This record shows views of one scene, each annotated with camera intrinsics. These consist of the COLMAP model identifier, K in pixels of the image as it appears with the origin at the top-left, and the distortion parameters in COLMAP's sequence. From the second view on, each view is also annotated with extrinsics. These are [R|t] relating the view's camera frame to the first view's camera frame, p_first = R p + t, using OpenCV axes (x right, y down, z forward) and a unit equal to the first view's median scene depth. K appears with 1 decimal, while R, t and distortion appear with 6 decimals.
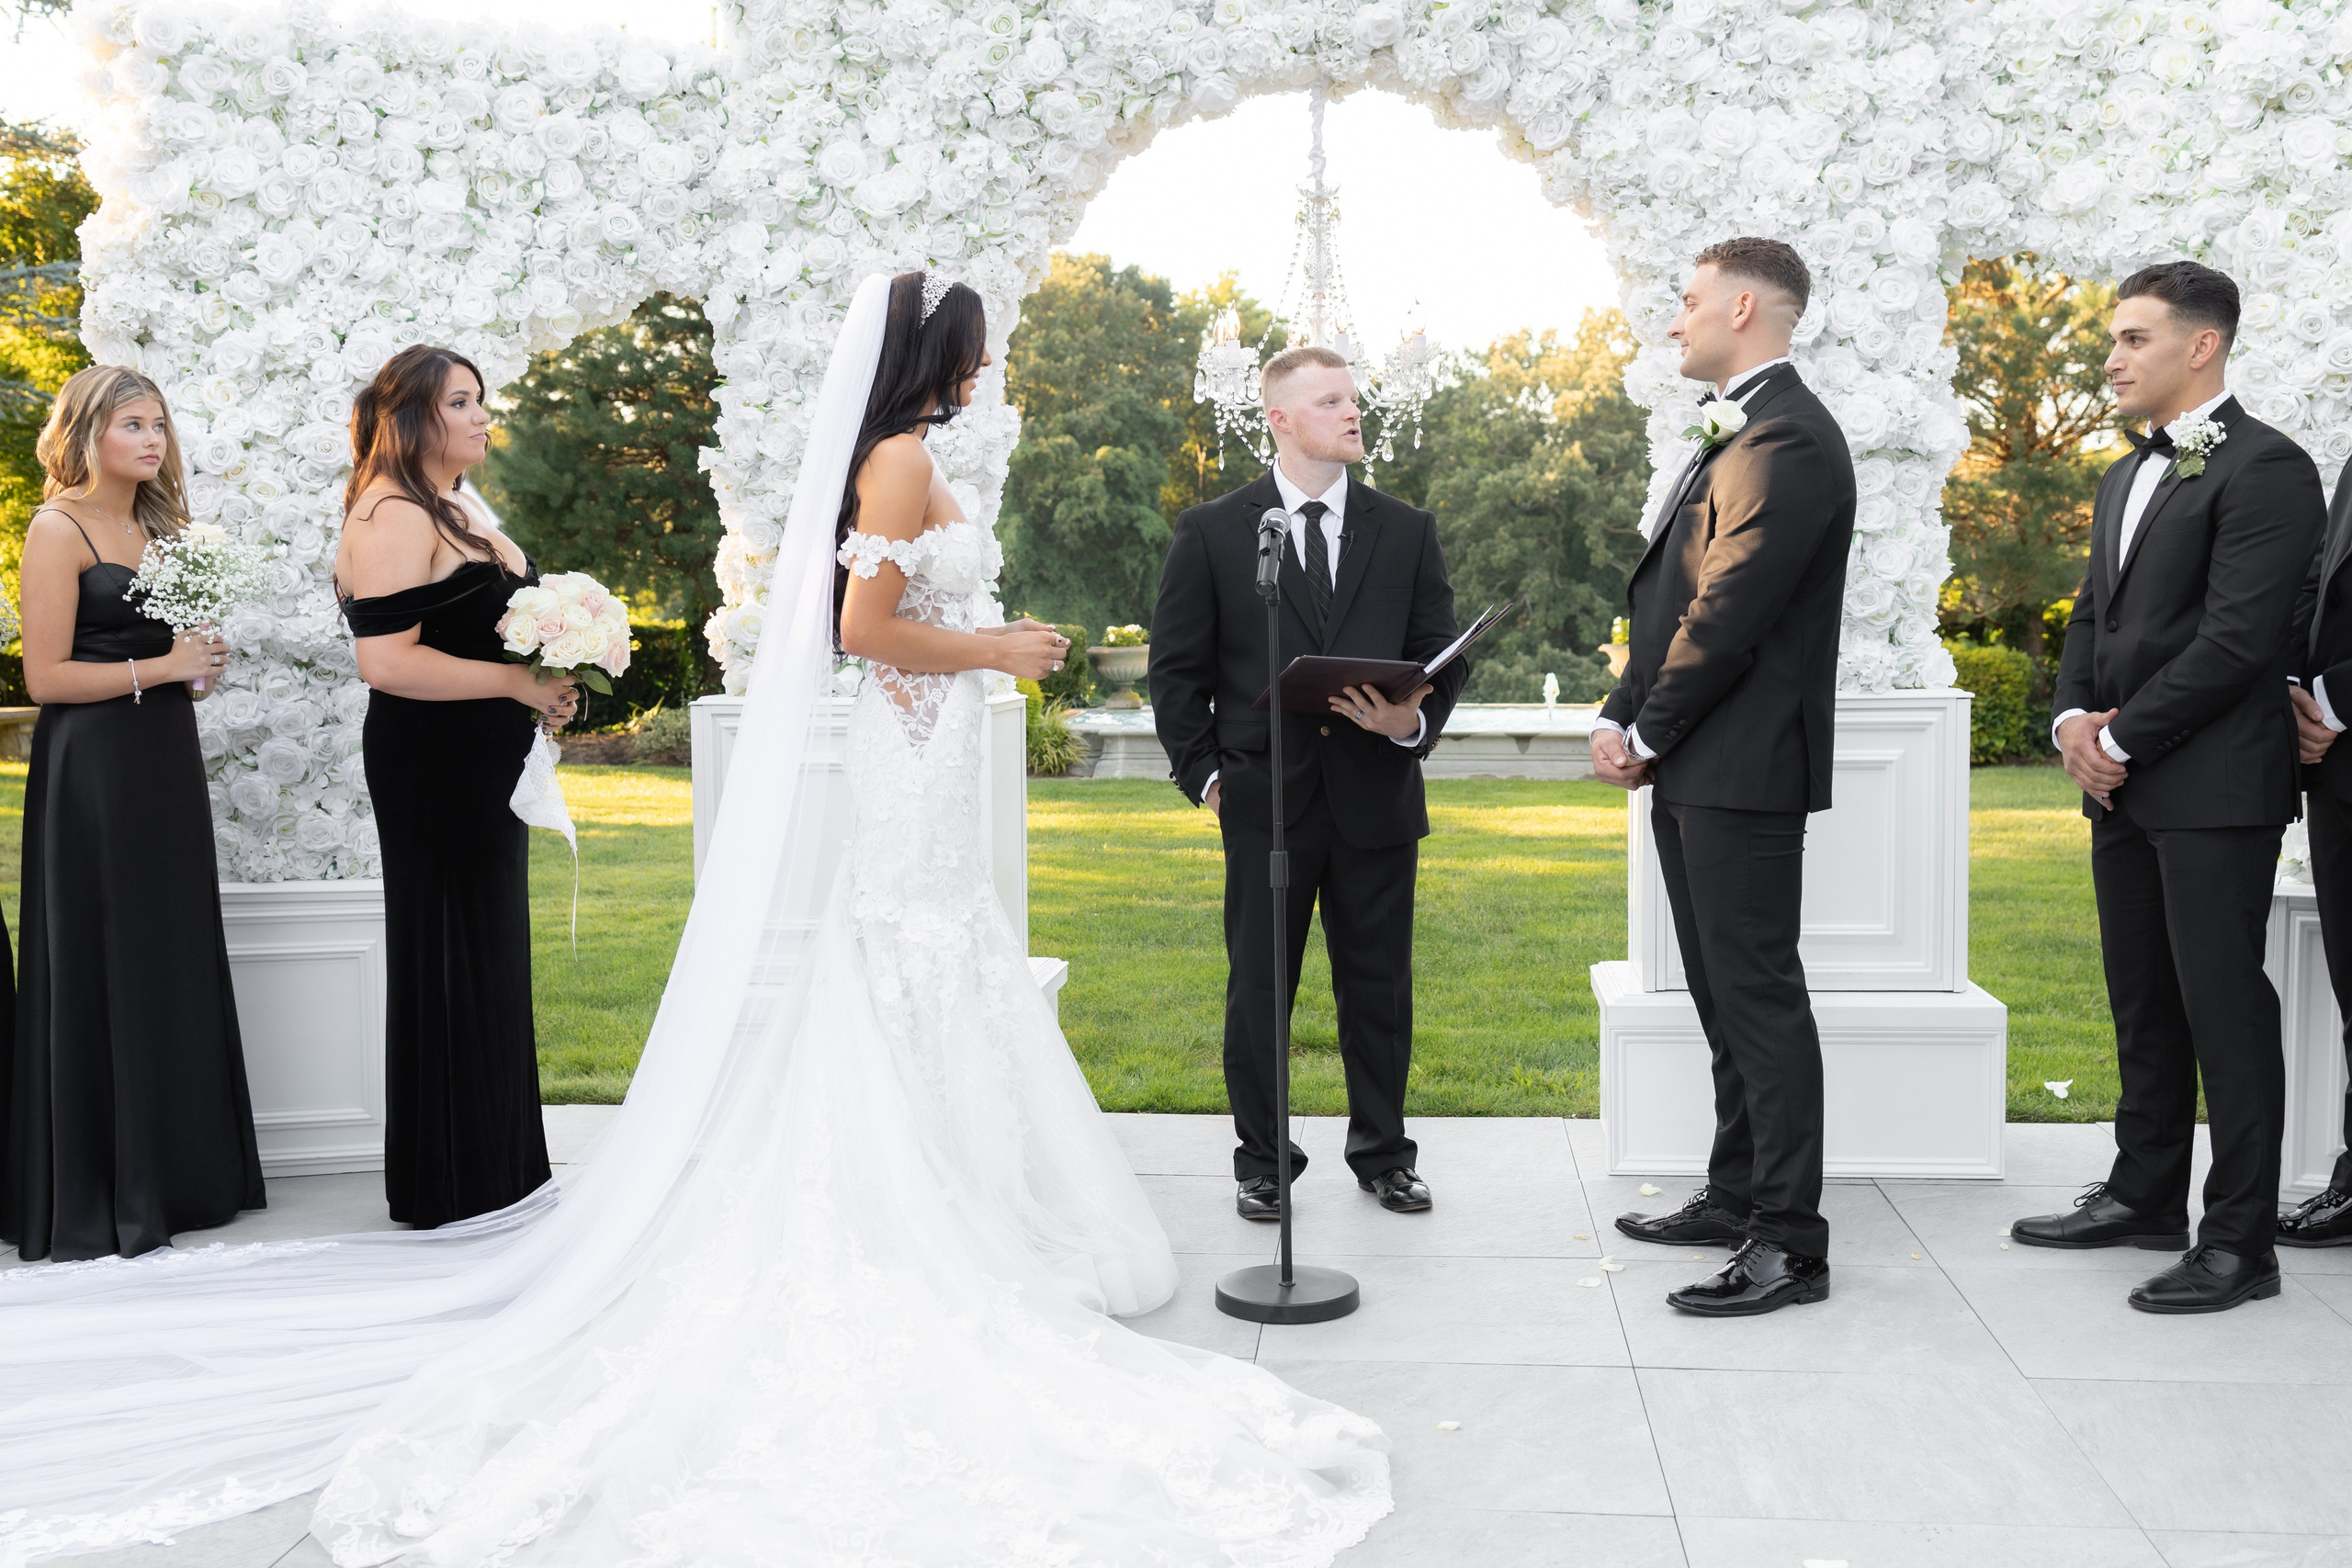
lens RADIAL K [[2381.5, 0, 1176.2], [0, 2381.5, 770.6], [0, 0, 1]] dist [0.032884, -0.050234]
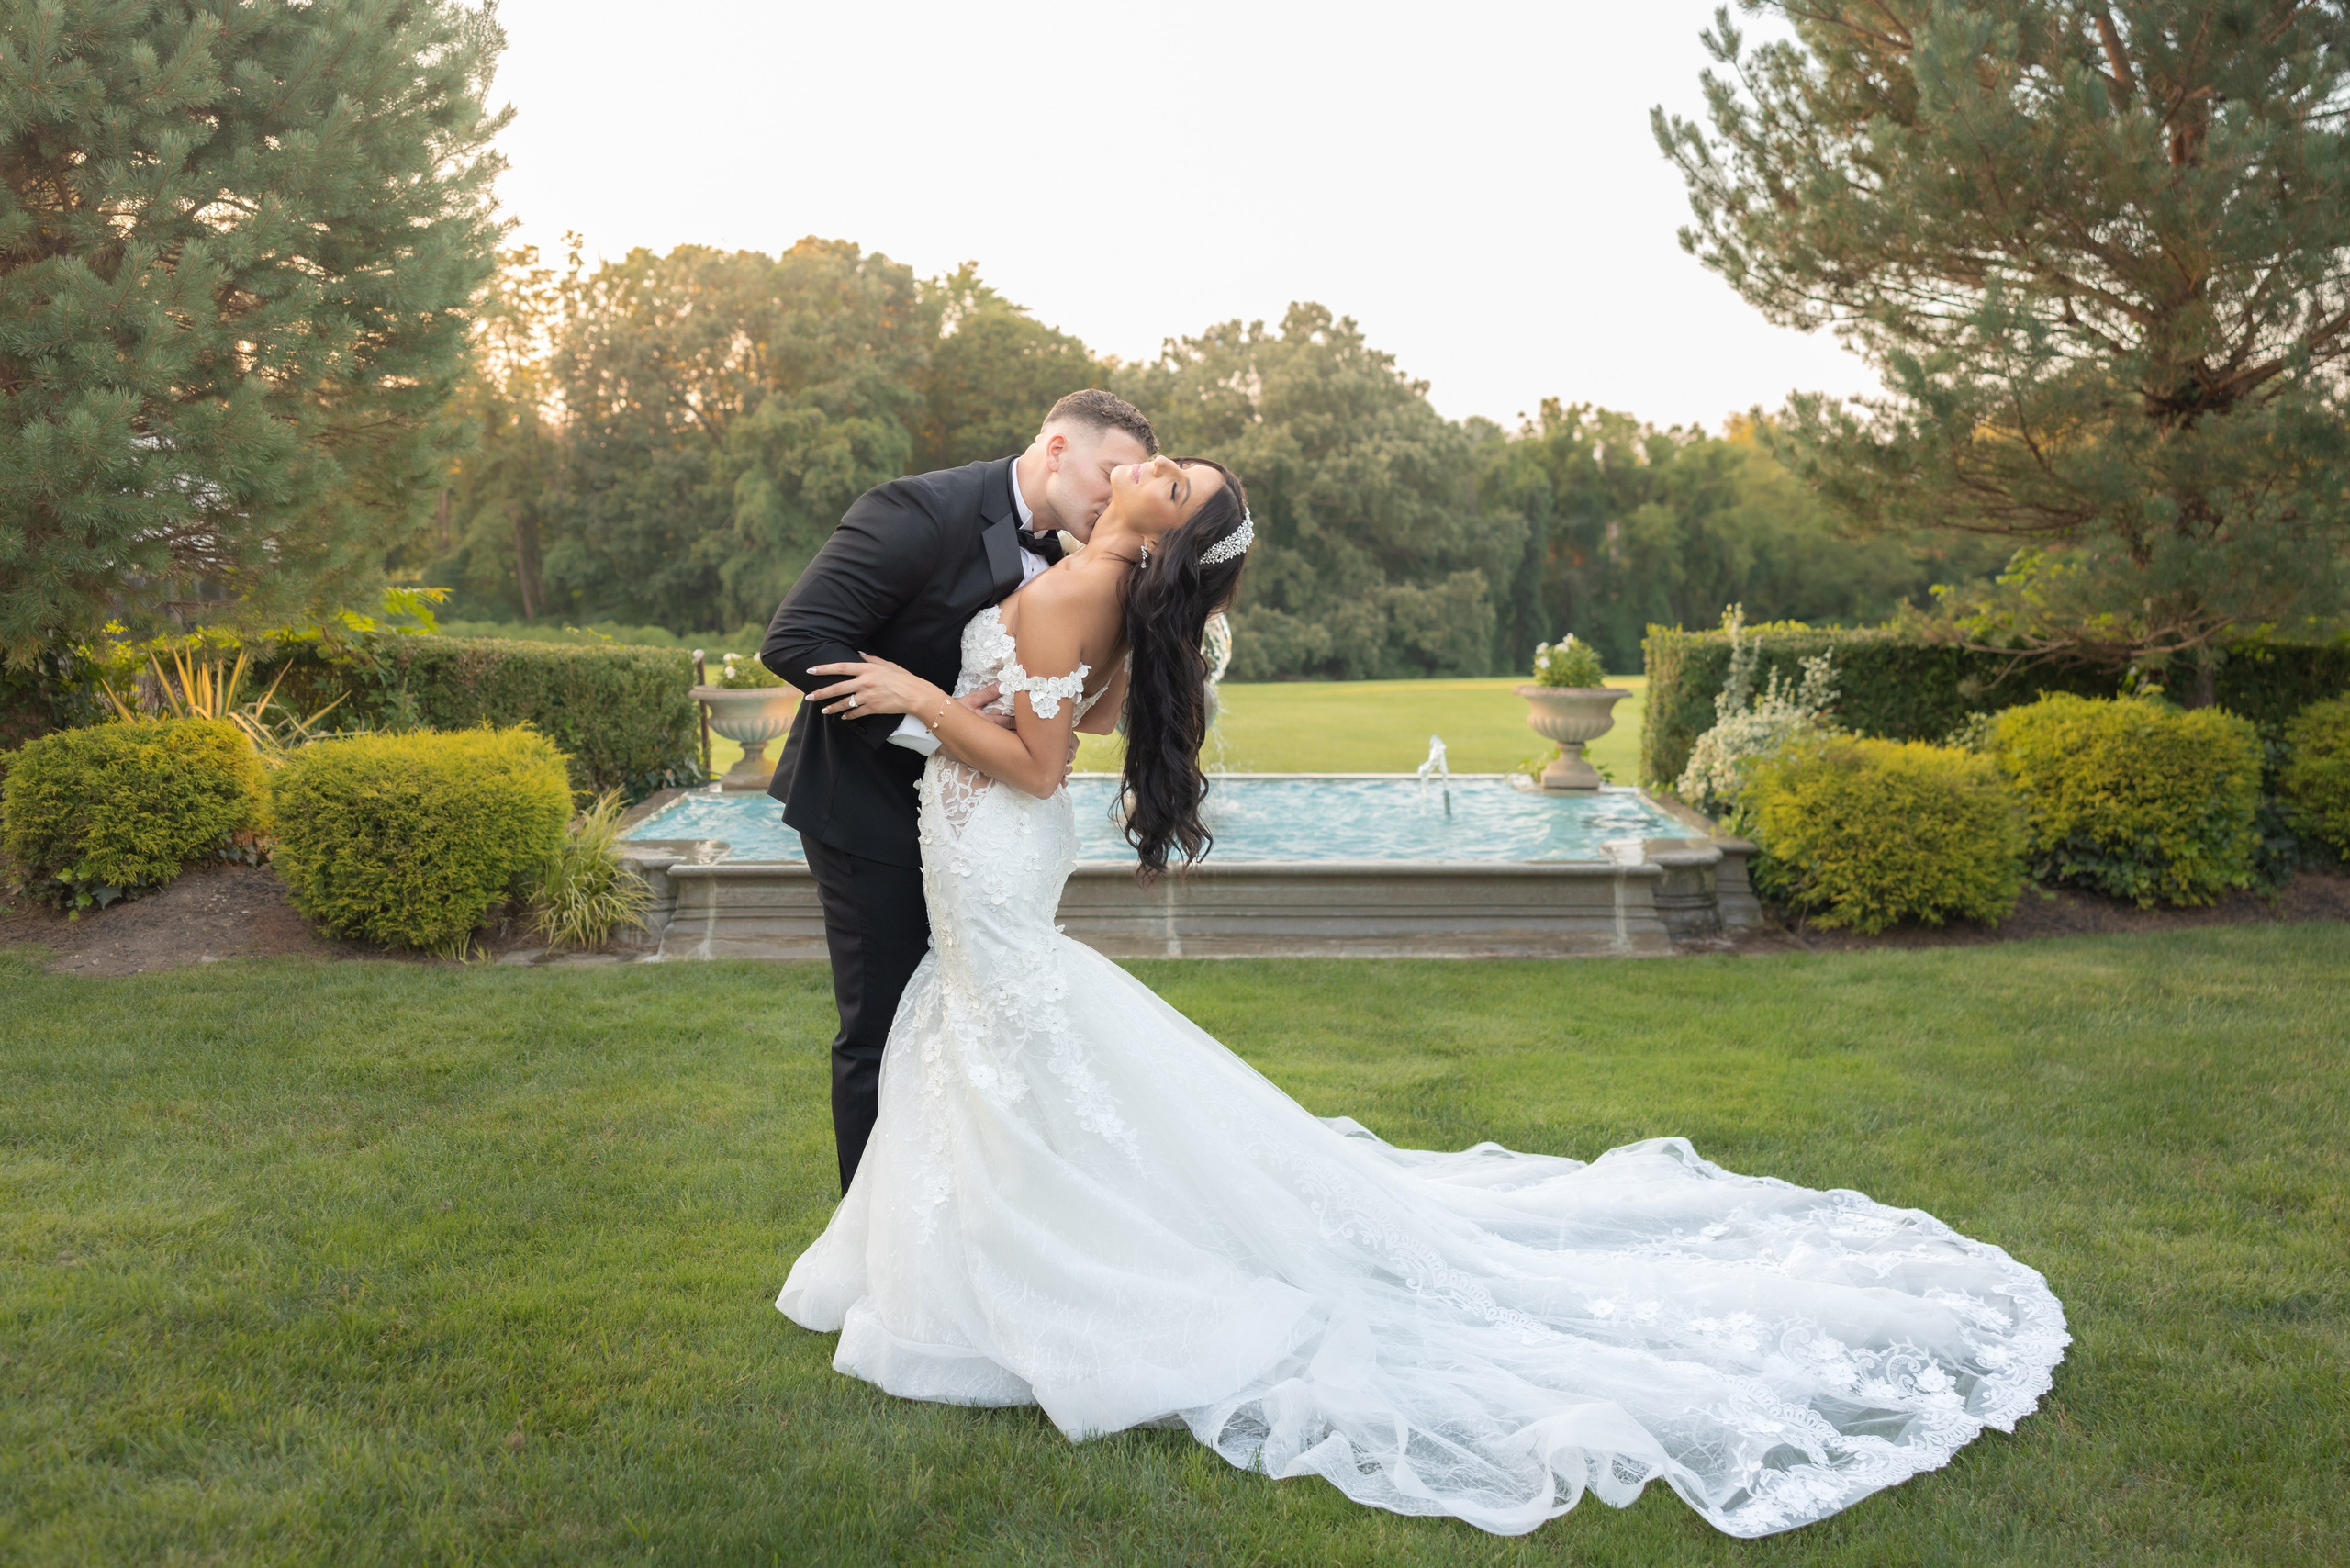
lens RADIAL K [[2061.6, 0, 1221.4], [0, 2061.6, 717.7], [0, 0, 1]] dist [-0.002379, 0.007937]
pose [[0.989815, -0.003538, 0.142319, 0.074736], [0.002811, 0.999982, 0.005309, -0.157953], [-0.142335, -0.004855, 0.989807, 1.558655]]
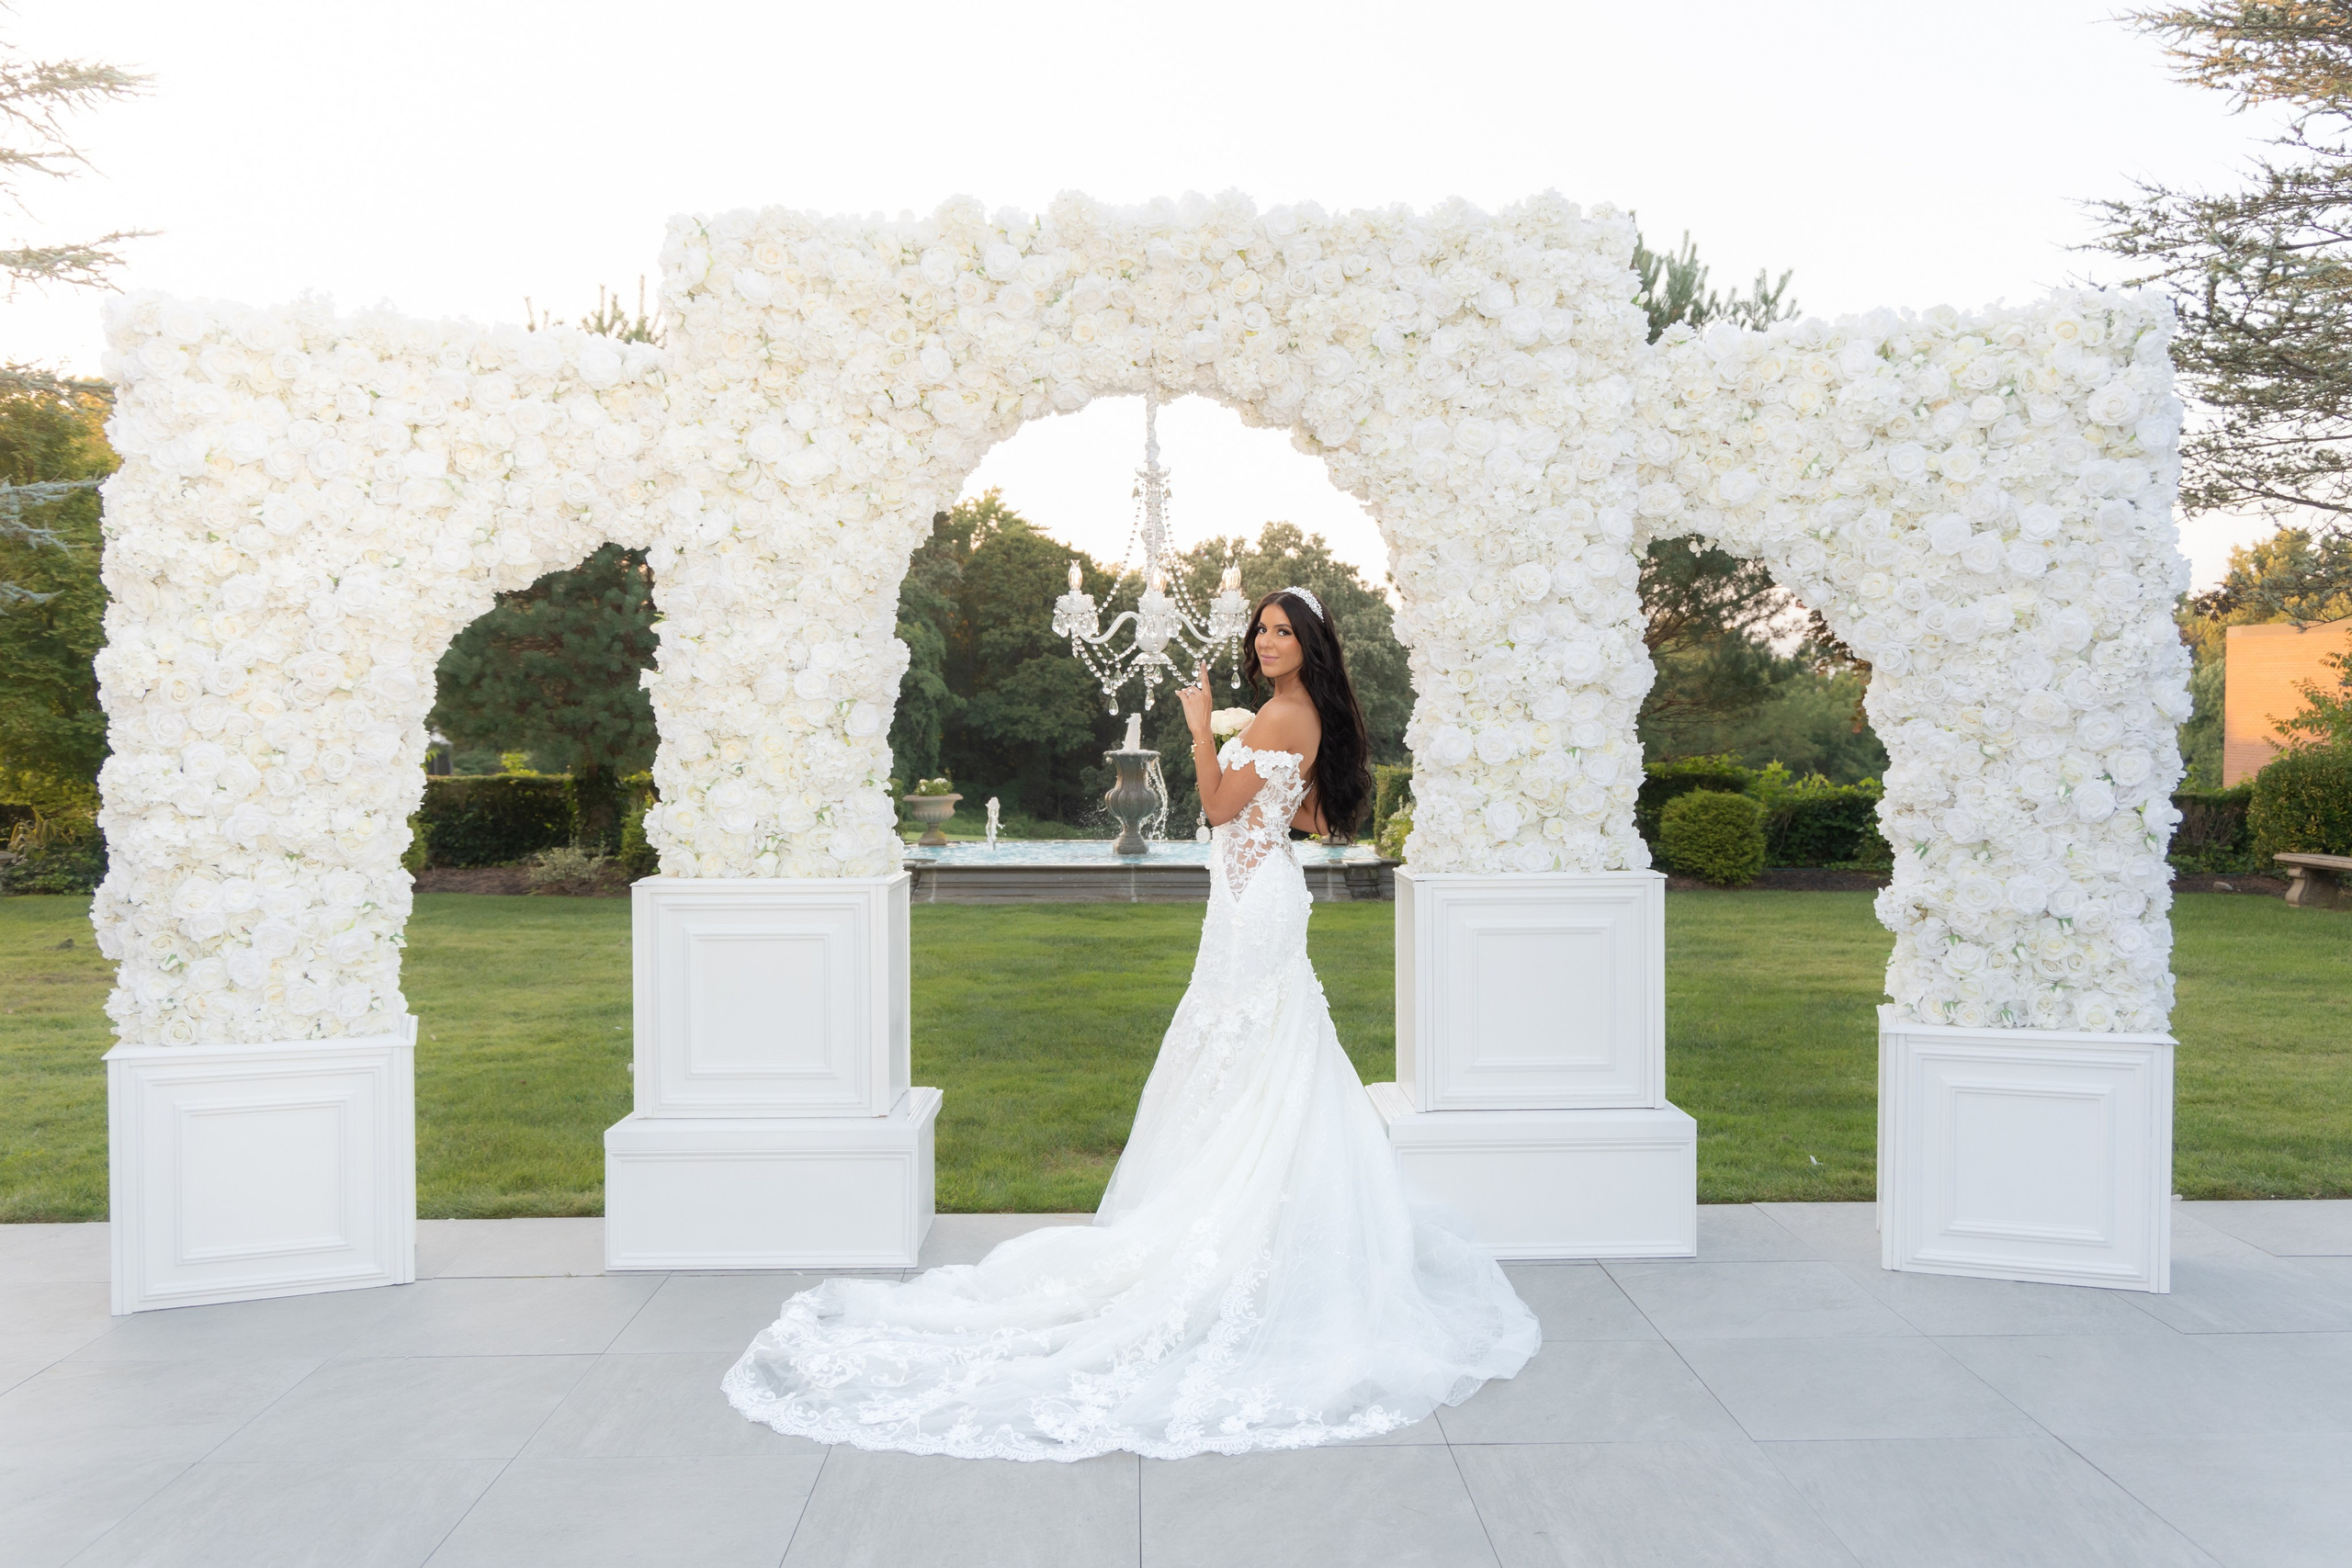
lens RADIAL K [[1862.7, 0, 1191.3], [0, 1862.7, 767.9], [0, 0, 1]] dist [-0.004756, 0.007796]
pose [[0.991559, 0.001576, 0.129650, -0.048413], [0.005931, 0.998328, -0.057500, -0.032728], [-0.129524, 0.057783, 0.989891, 0.038117]]
